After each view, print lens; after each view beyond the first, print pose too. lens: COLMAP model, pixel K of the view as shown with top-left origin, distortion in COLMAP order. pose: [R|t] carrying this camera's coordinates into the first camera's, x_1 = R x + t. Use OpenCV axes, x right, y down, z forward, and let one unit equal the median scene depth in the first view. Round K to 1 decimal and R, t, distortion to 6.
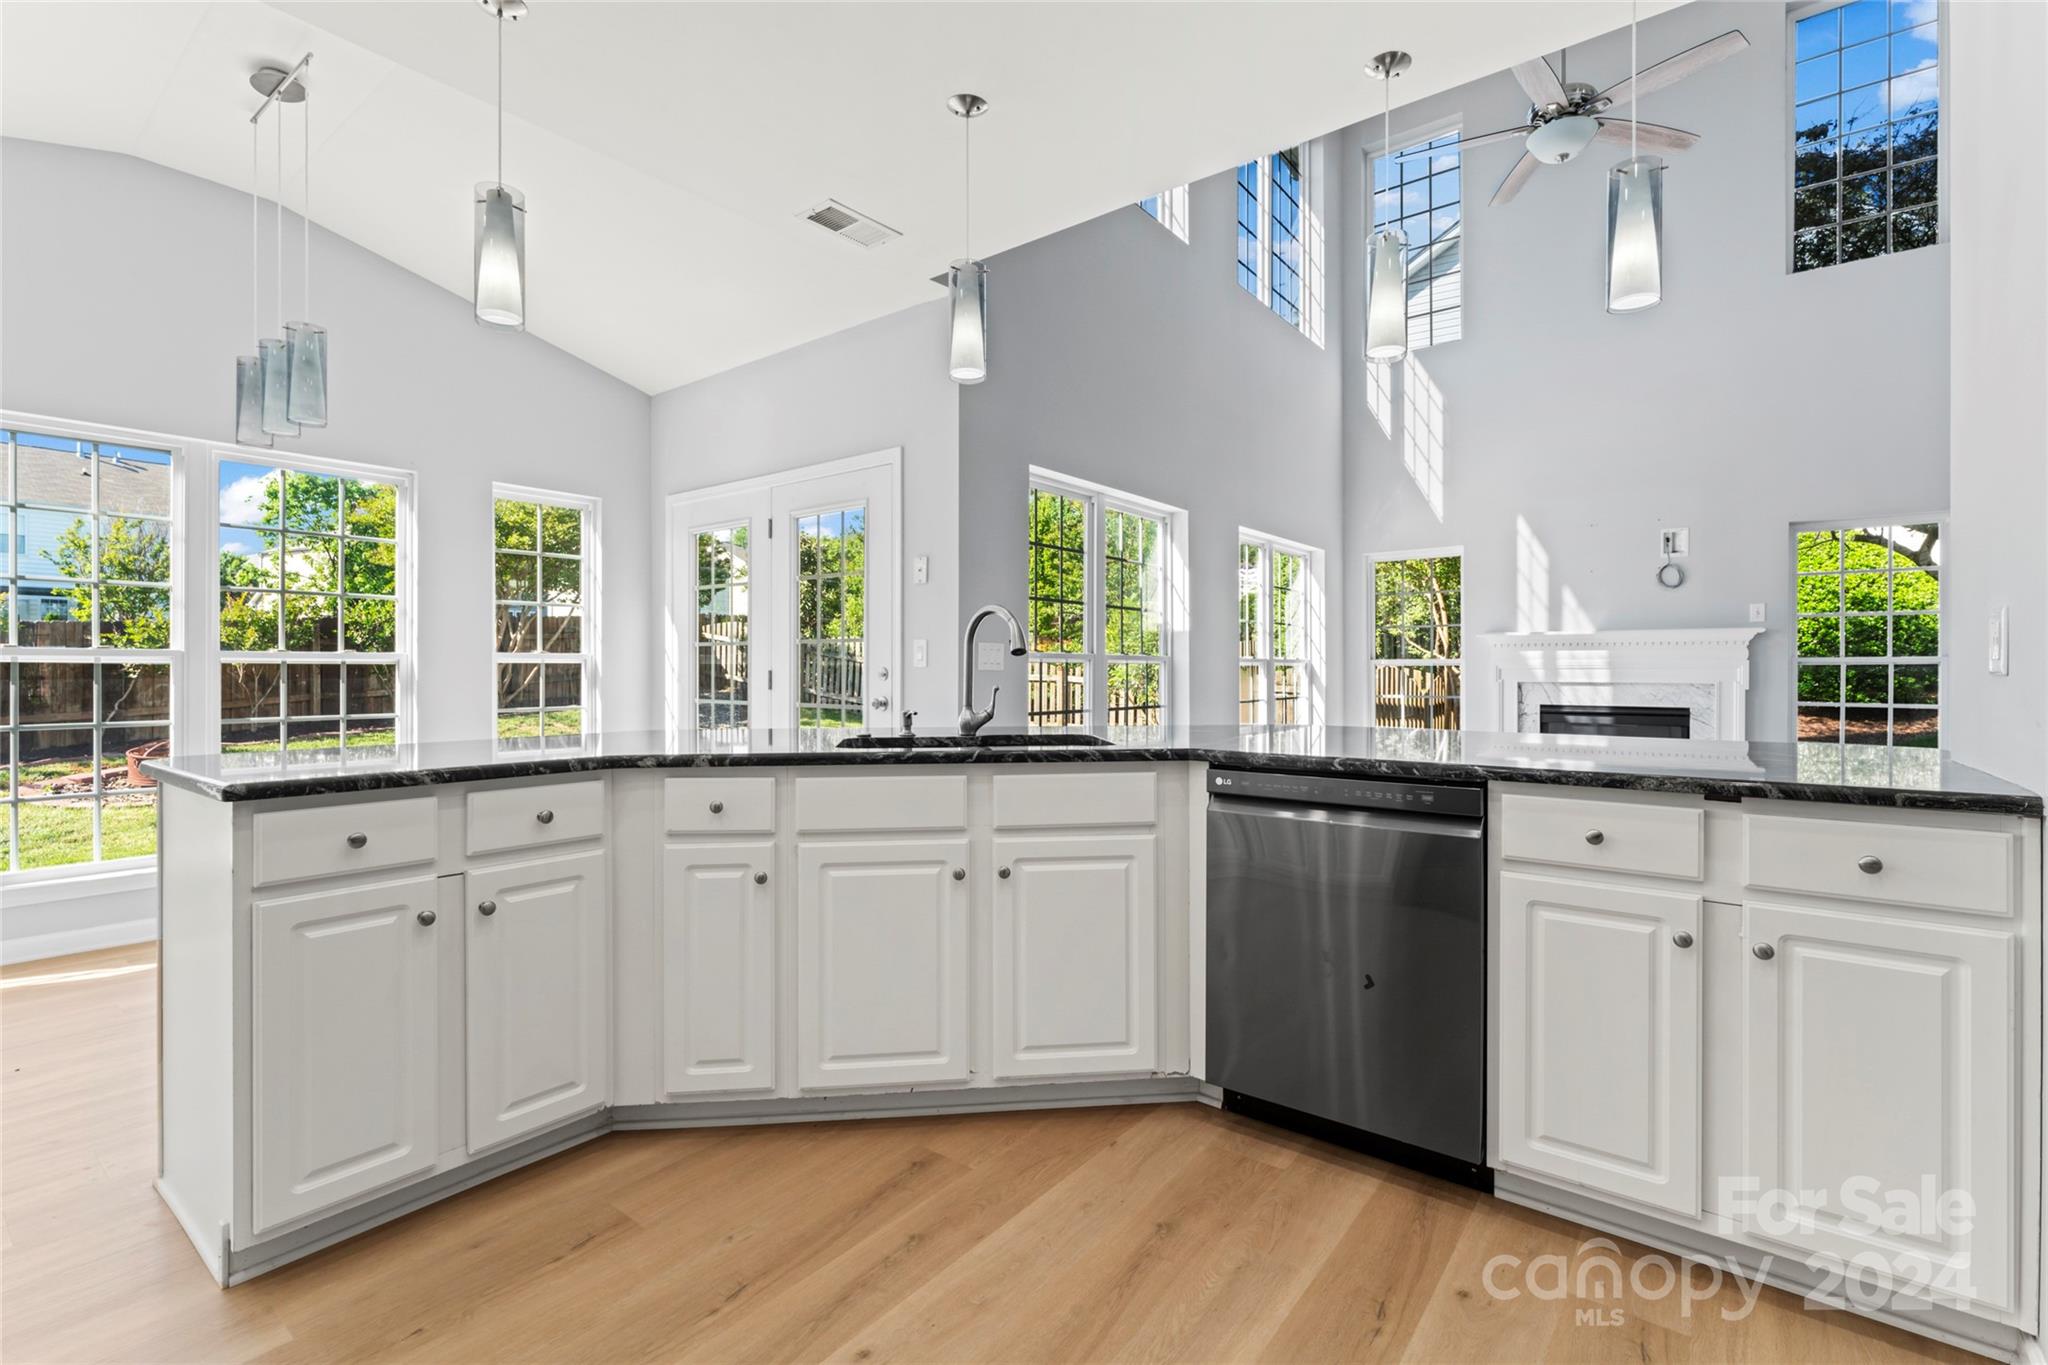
lens RADIAL K [[937.5, 0, 1043.7], [0, 937.5, 677.7], [0, 0, 1]] dist [0.002229, -0.000620]
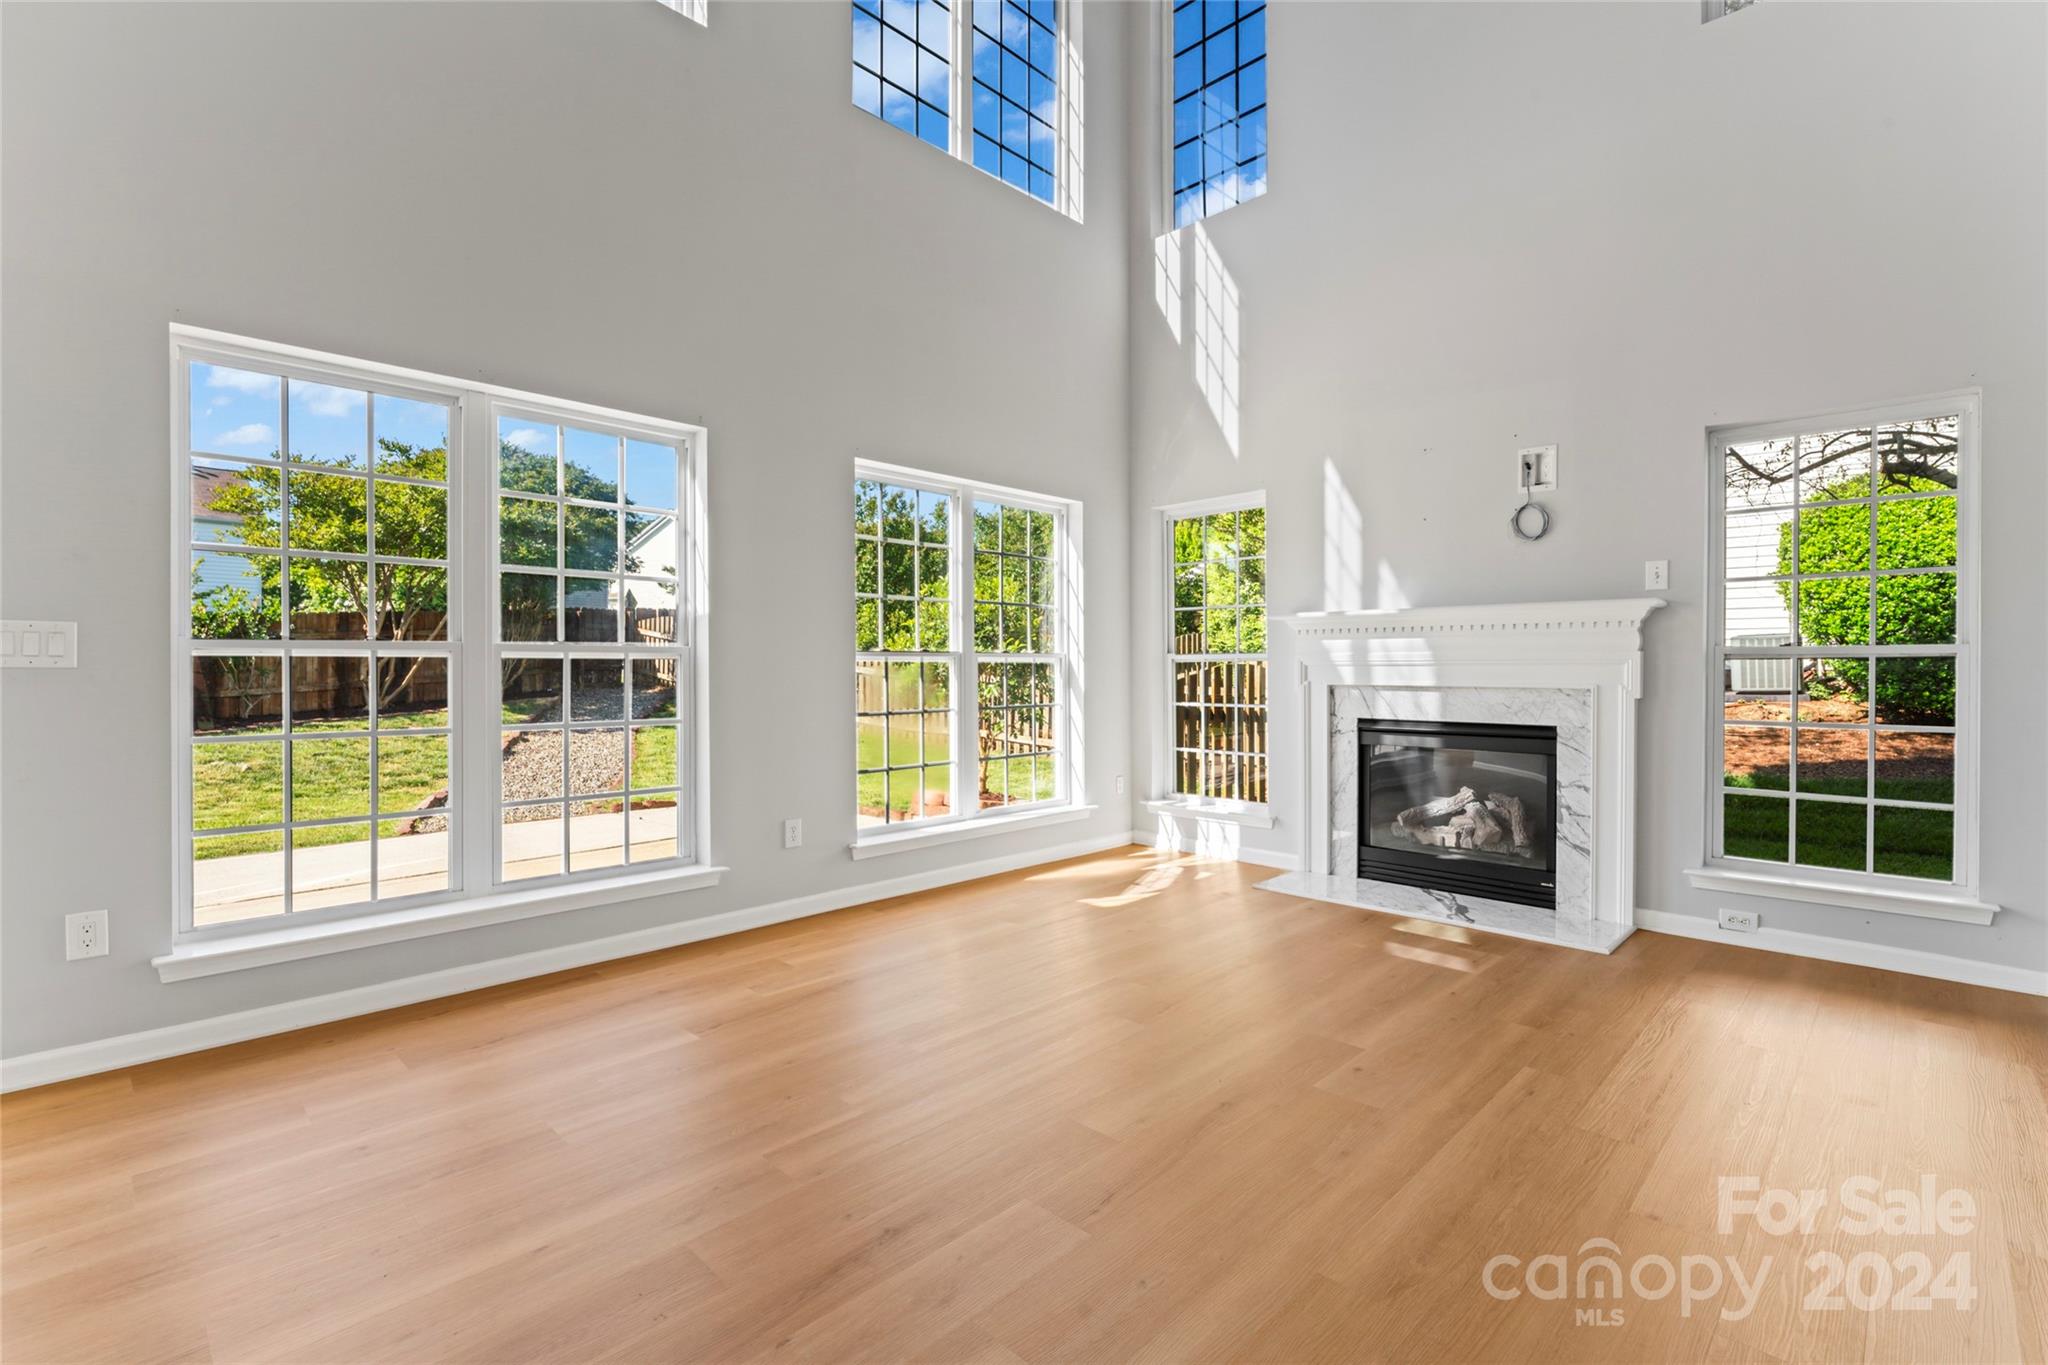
lens RADIAL K [[937.5, 0, 1020.6], [0, 937.5, 671.7], [0, 0, 1]] dist [0.002229, -0.000620]
pose [[0.992641, 0.001442, -0.121084, 0.375965], [-0.001689, 0.999997, -0.001933, -0.003155], [0.121080, 0.002123, 0.992640, 0.297396]]
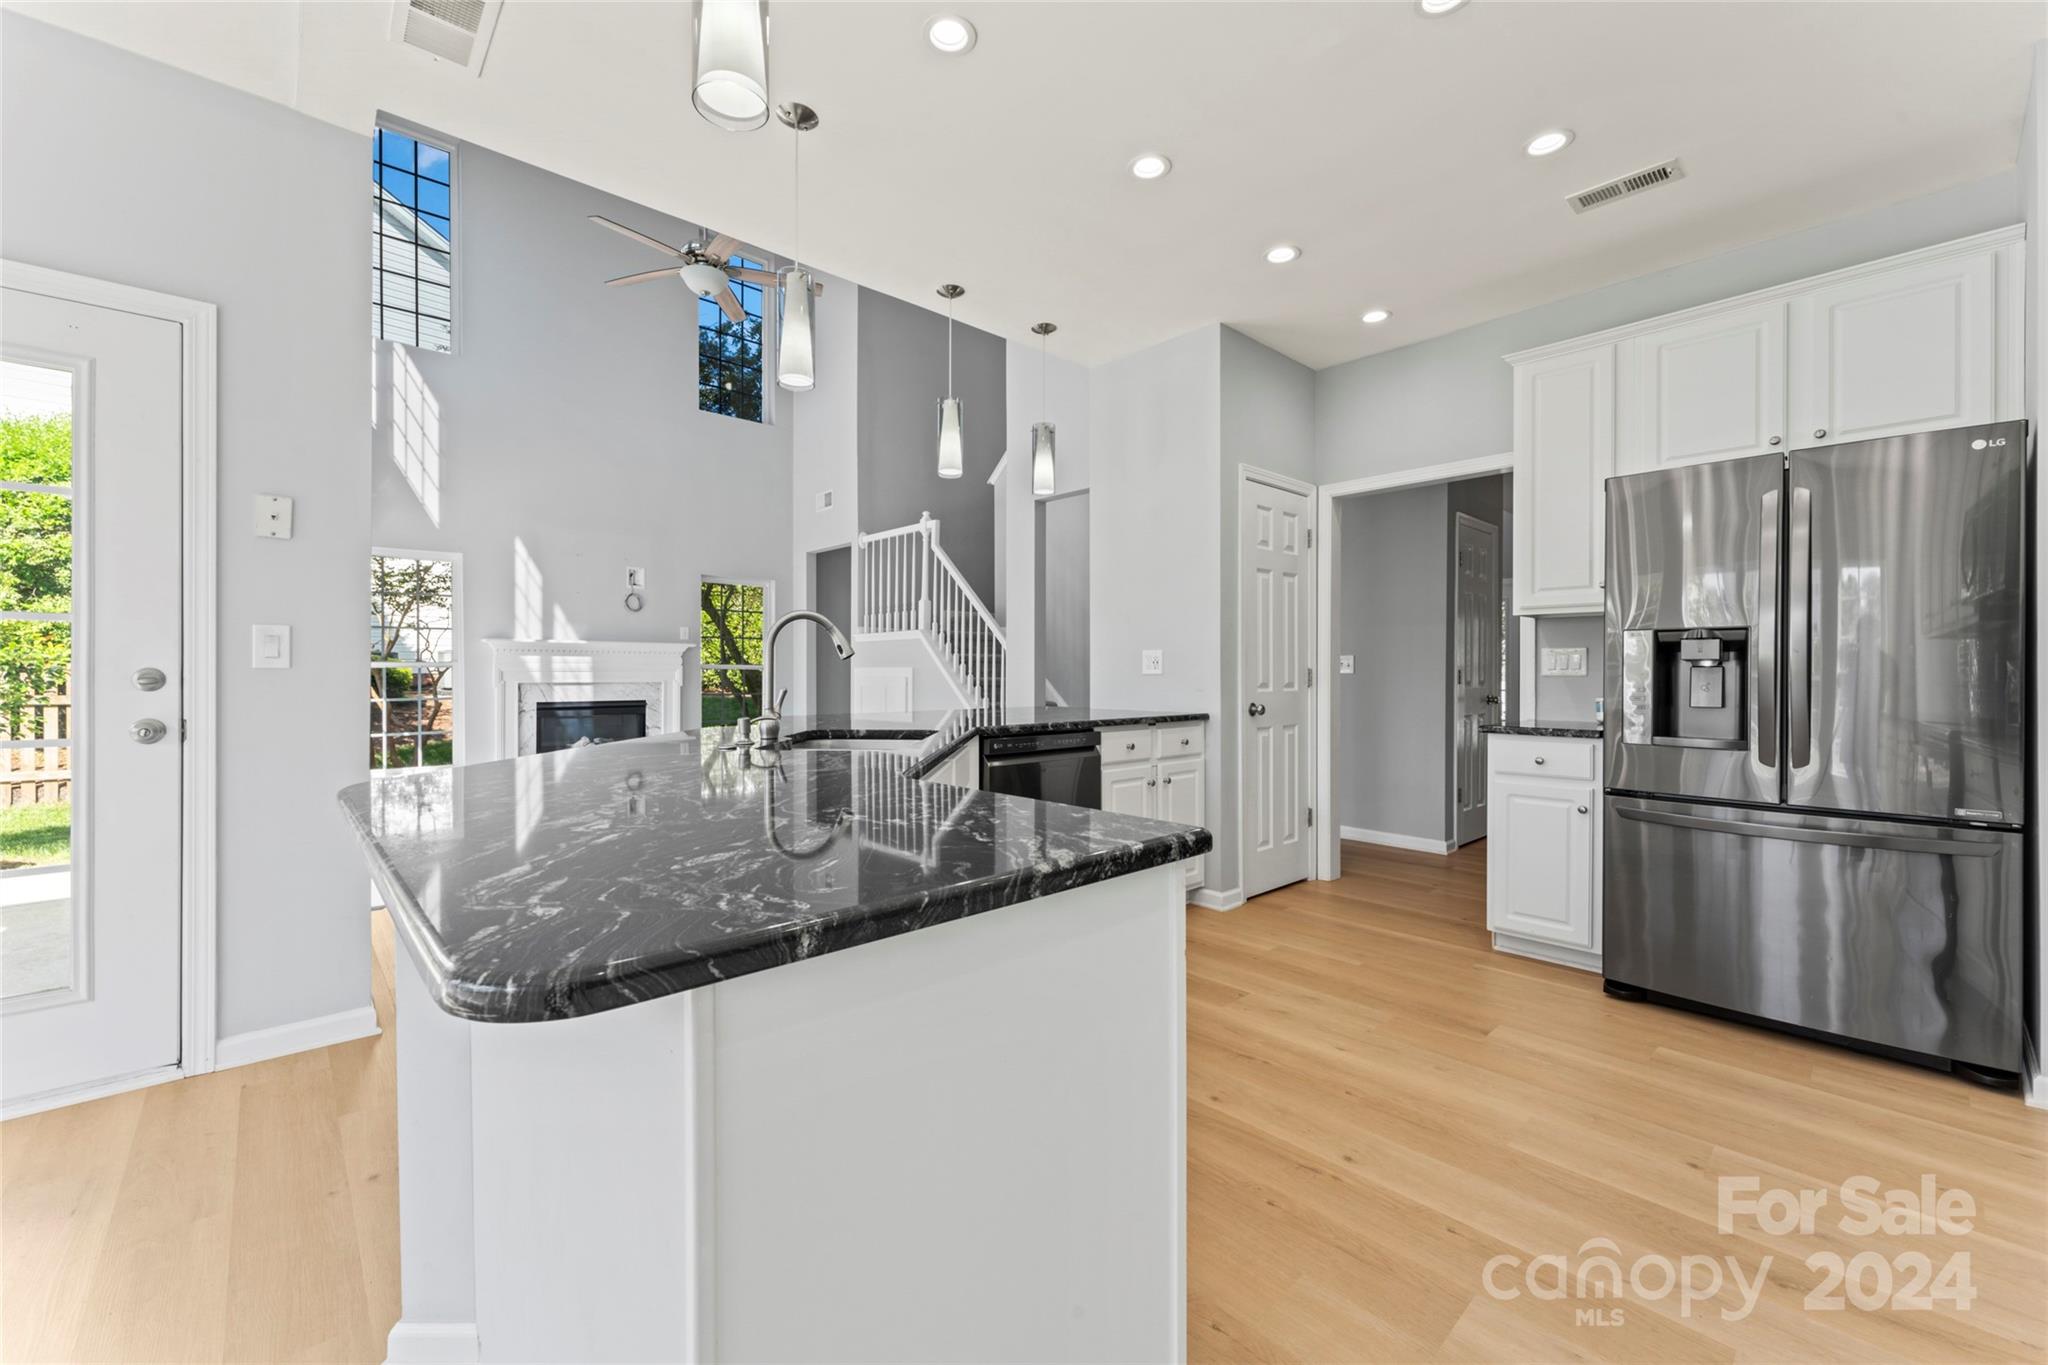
lens RADIAL K [[796.8, 0, 1034.4], [0, 796.8, 681.5], [0, 0, 1]] dist [0.002761, 0.000232]
pose [[0.167911, -0.011346, 0.985737, -0.339823], [0.008375, 0.999914, 0.010083, -0.001874], [-0.985767, 0.006562, 0.167992, 0.228539]]
